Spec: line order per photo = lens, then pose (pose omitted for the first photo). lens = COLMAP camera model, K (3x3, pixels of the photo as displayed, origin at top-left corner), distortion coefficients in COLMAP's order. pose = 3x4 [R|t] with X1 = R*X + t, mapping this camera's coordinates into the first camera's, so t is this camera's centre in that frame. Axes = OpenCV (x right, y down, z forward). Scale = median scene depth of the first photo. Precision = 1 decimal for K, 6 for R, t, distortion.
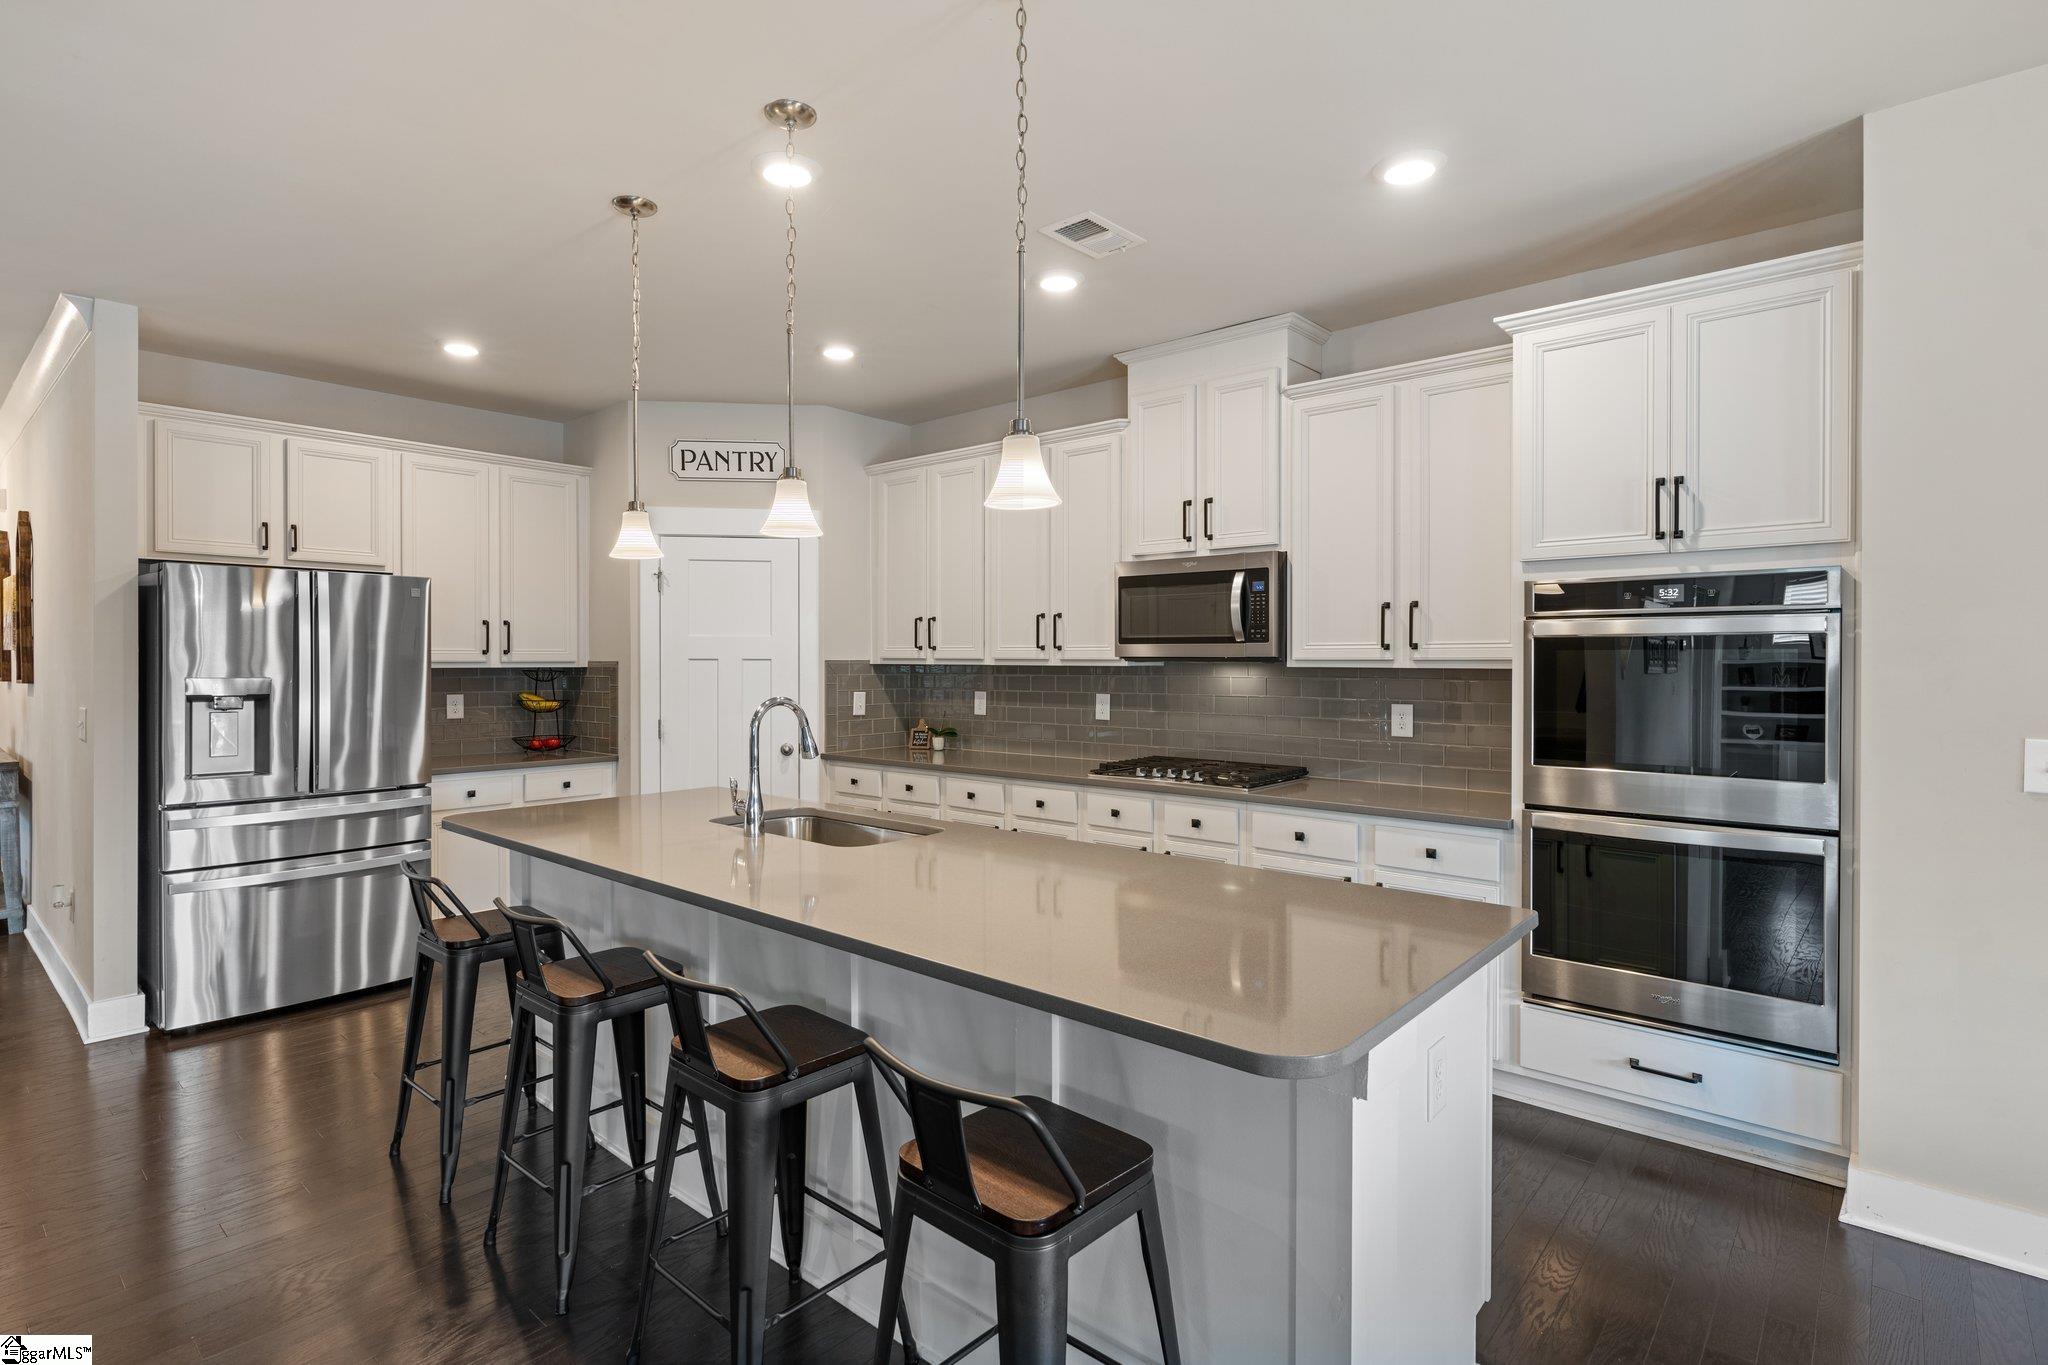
lens RADIAL K [[995.9, 0, 1013.3], [0, 995.9, 670.4], [0, 0, 1]] dist [-0.016146, 0.001421]
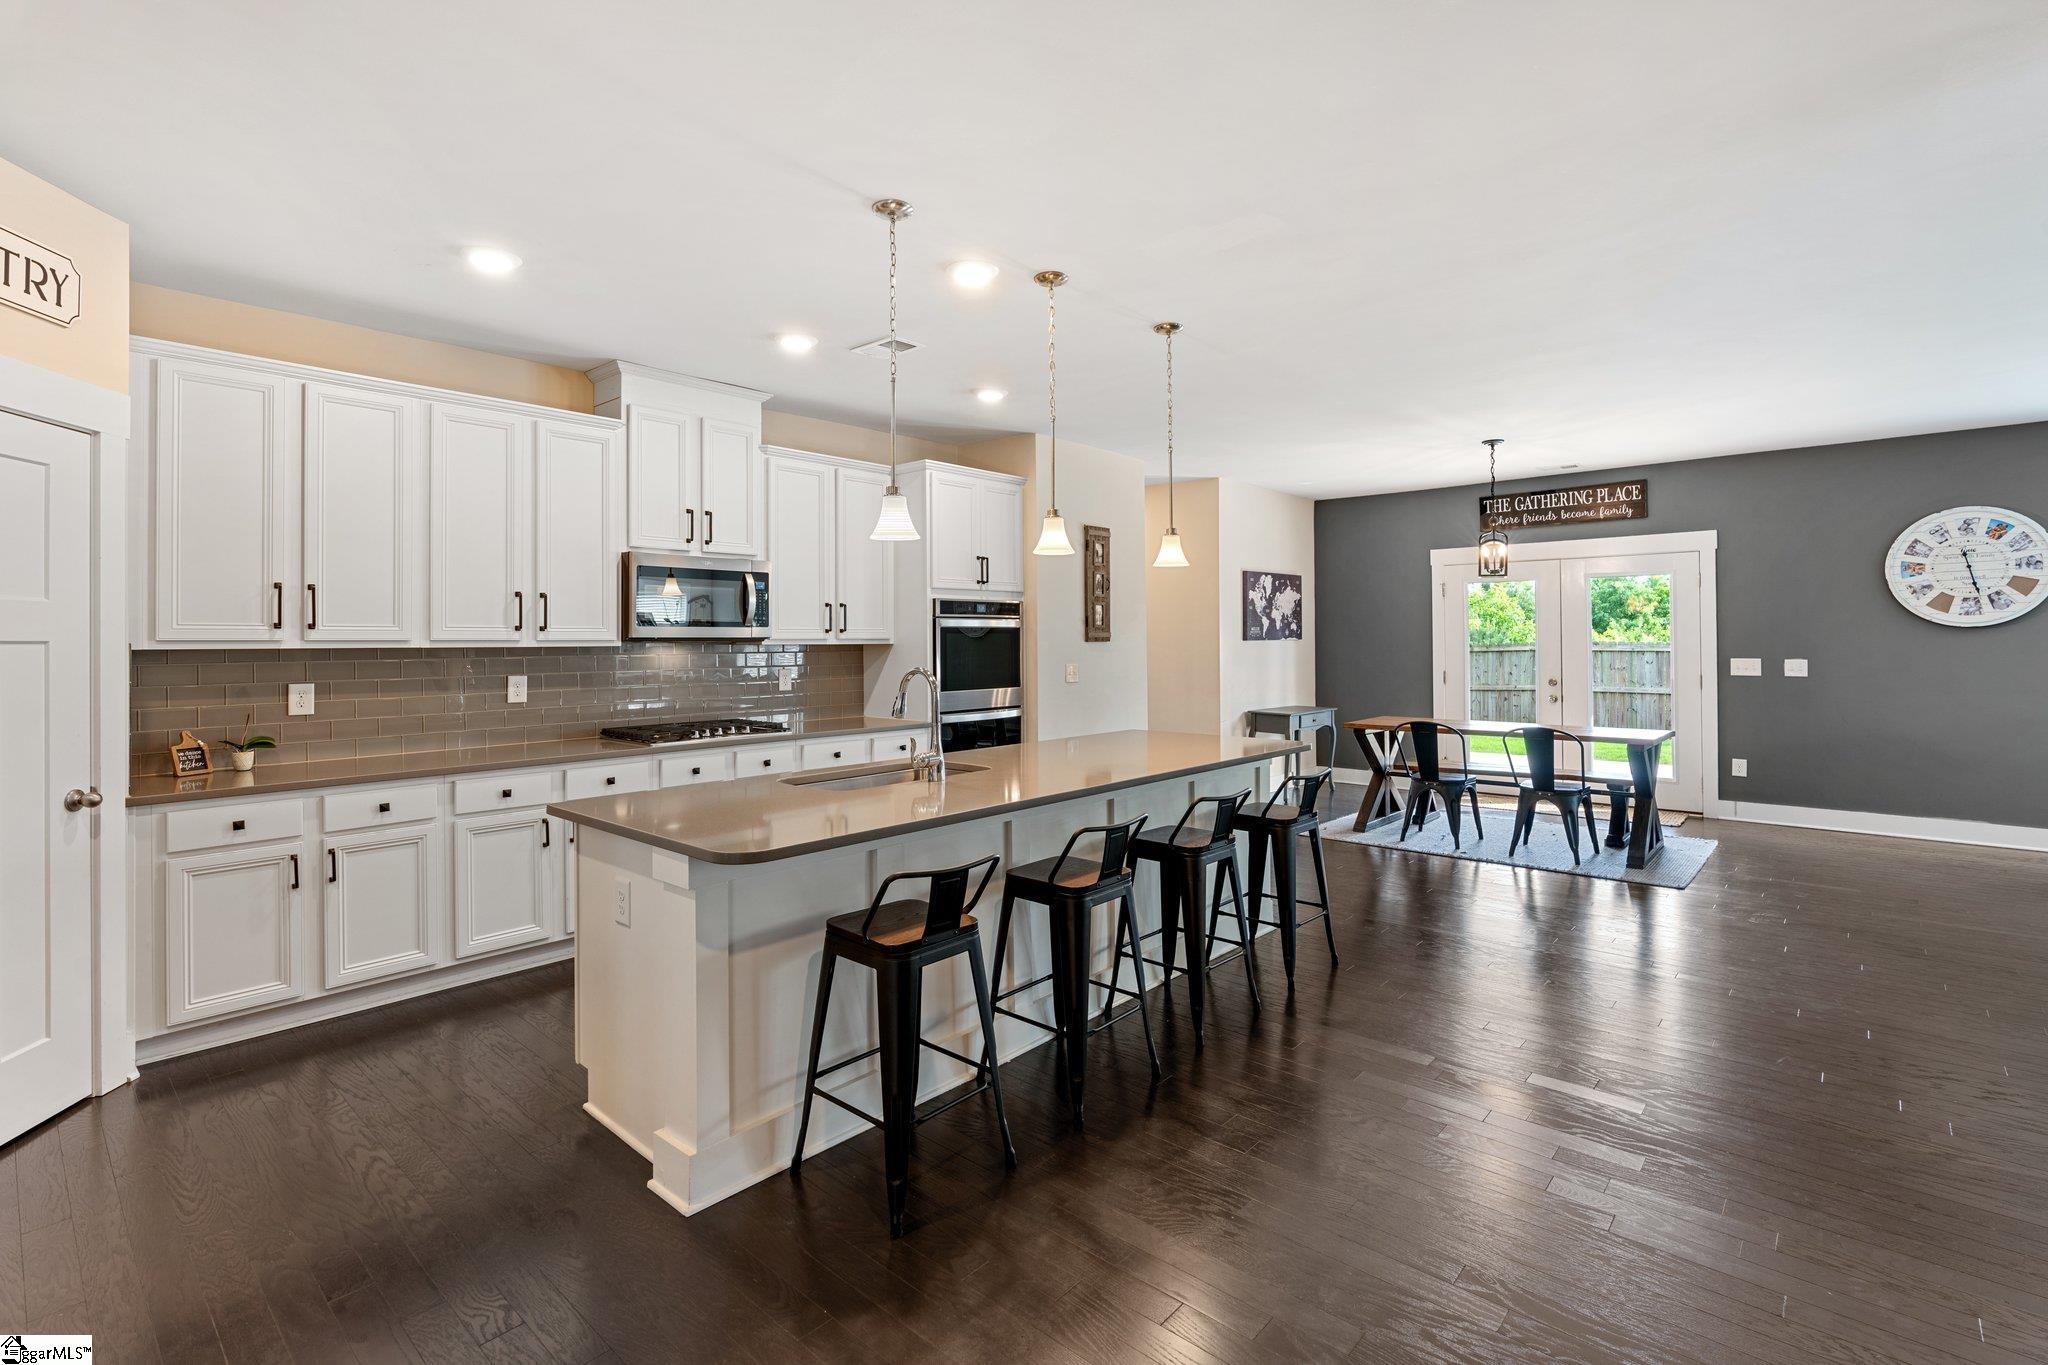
lens RADIAL K [[916.9, 0, 988.0], [0, 916.9, 636.6], [0, 0, 1]] dist [-0.008829, 0.000887]
pose [[0.039824, -0.000795, 0.999206, -0.782390], [0.013925, 0.999903, 0.000240, -0.008367], [-0.999110, 0.013905, 0.039832, 0.495355]]
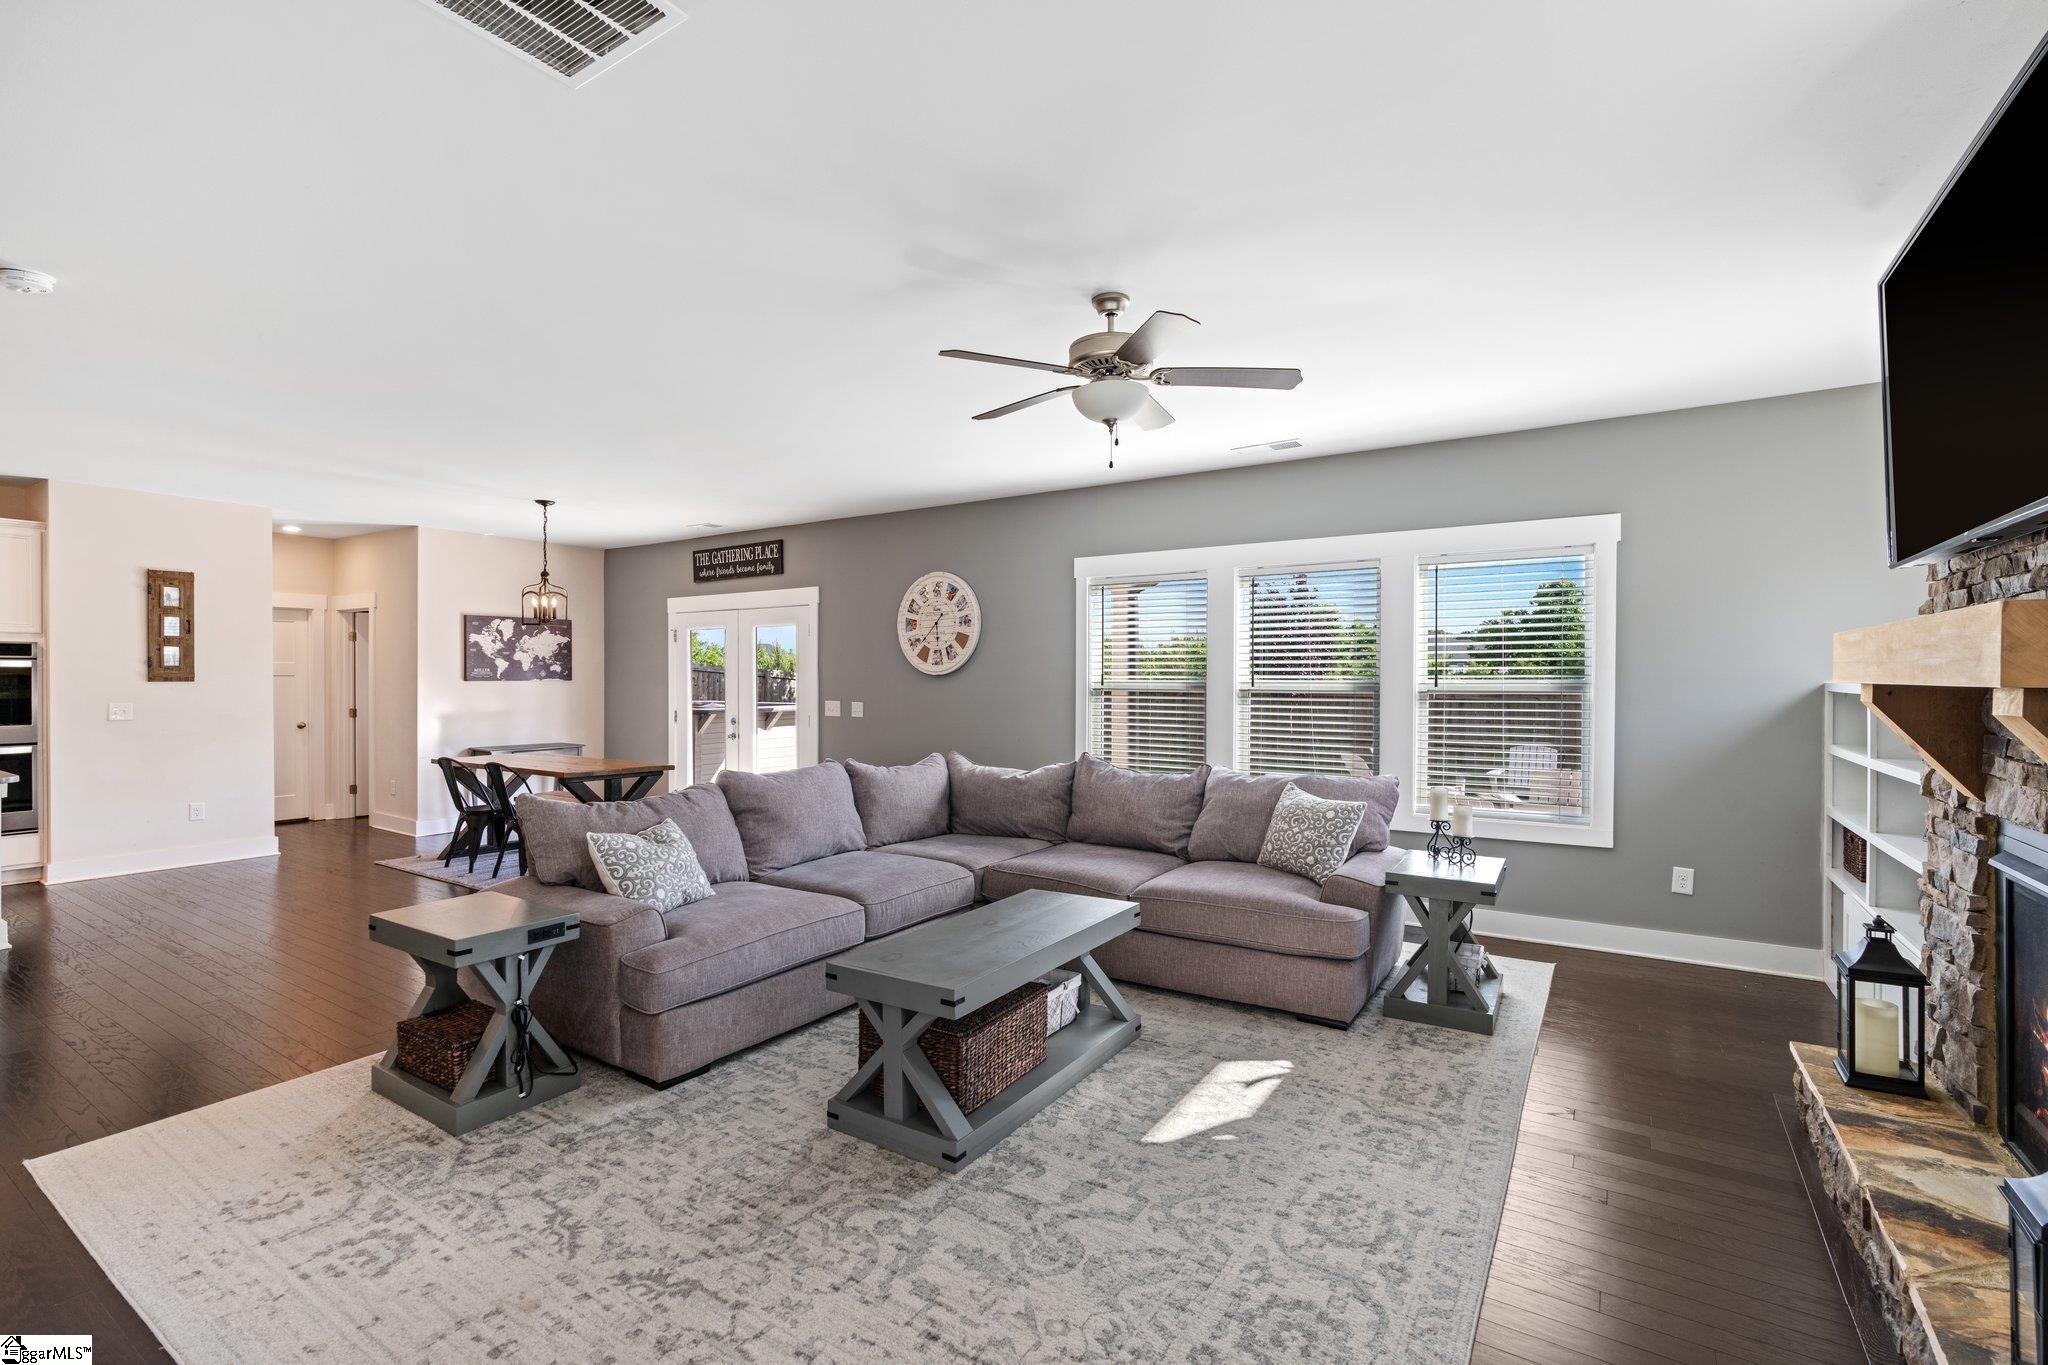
lens RADIAL K [[916.9, 0, 1012.9], [0, 916.9, 696.0], [0, 0, 1]] dist [-0.008829, 0.000887]
pose [[-0.126486, -0.026487, 0.991615, -0.955997], [0.006217, 0.999603, 0.027494, -0.008110], [-0.991949, 0.009643, -0.126271, -0.639421]]
